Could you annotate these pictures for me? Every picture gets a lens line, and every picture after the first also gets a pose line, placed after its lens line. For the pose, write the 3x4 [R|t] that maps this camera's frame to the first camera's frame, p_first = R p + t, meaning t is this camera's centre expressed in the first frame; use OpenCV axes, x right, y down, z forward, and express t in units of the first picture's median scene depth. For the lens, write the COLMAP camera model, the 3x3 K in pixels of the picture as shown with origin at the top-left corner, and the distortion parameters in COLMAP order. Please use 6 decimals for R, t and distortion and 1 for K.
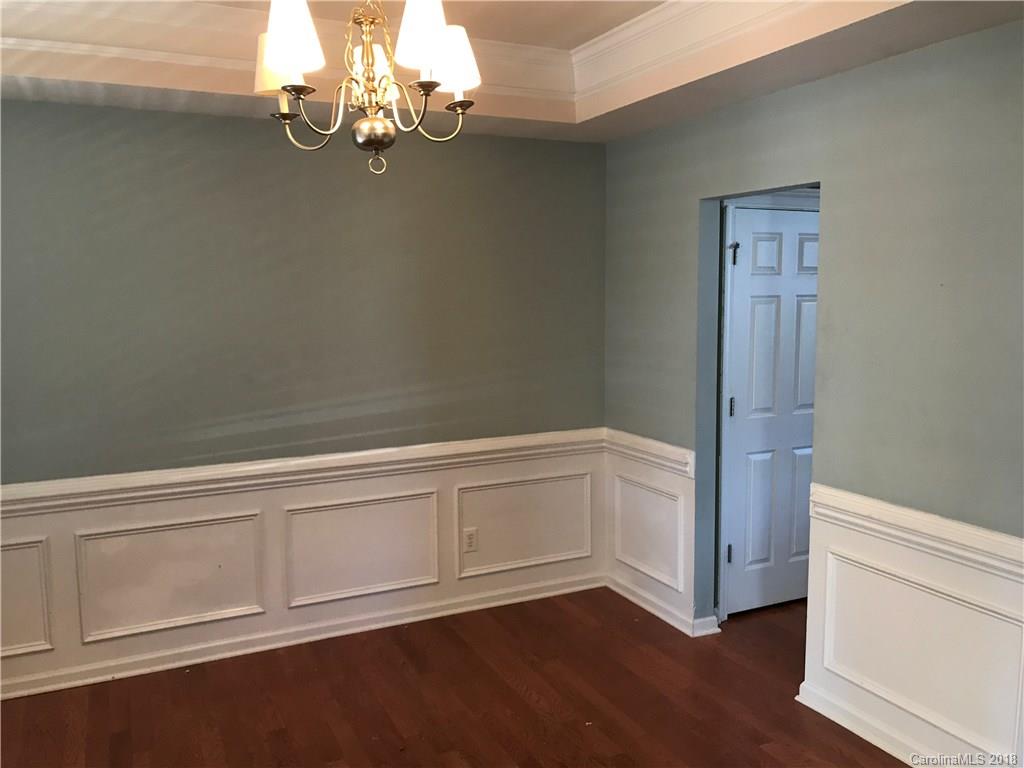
lens RADIAL K [[829.7, 0, 512.0], [0, 829.7, 384.0], [0, 0, 1]] dist [0.051878, -0.287152]
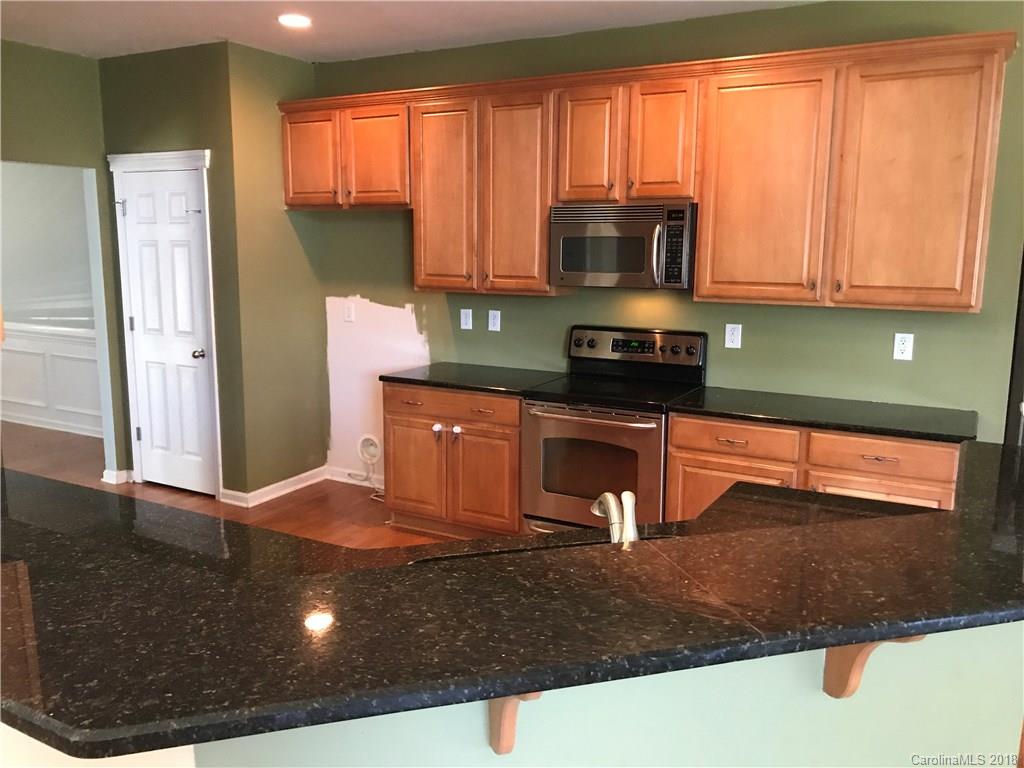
lens RADIAL K [[829.7, 0, 512.0], [0, 829.7, 384.0], [0, 0, 1]] dist [0.051878, -0.287152]
pose [[0.586021, 0.150527, -0.796191, 1.726353], [-0.100585, 0.988507, 0.112853, -0.089305], [0.804028, 0.013950, 0.594427, 0.719651]]
